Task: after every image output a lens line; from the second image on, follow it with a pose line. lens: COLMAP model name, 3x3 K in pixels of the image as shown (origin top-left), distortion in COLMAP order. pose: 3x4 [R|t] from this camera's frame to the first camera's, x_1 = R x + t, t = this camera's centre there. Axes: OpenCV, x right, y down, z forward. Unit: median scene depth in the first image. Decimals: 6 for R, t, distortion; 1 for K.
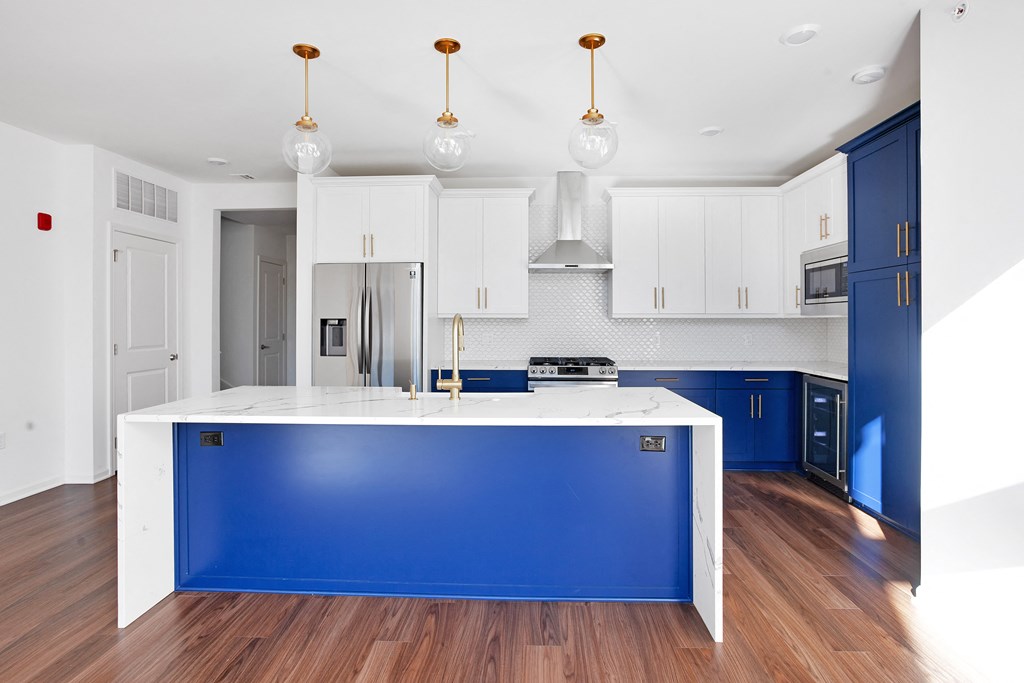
lens RADIAL K [[506.0, 0, 519.2], [0, 506.0, 317.7], [0, 0, 1]] dist [0.000515, 0.000284]
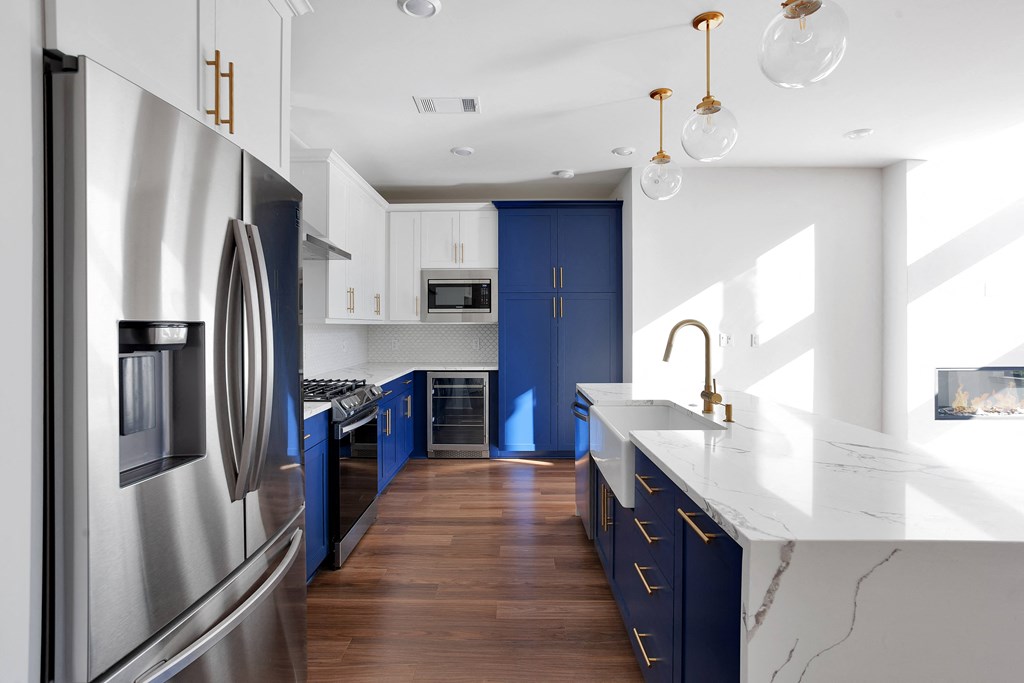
lens RADIAL K [[506.0, 0, 519.2], [0, 506.0, 317.7], [0, 0, 1]] dist [0.000515, 0.000284]
pose [[-0.044584, 0.020289, 0.998800, -0.694244], [-0.005943, 0.999771, -0.020574, 0.008499], [-0.998988, -0.006853, -0.044453, 0.931448]]
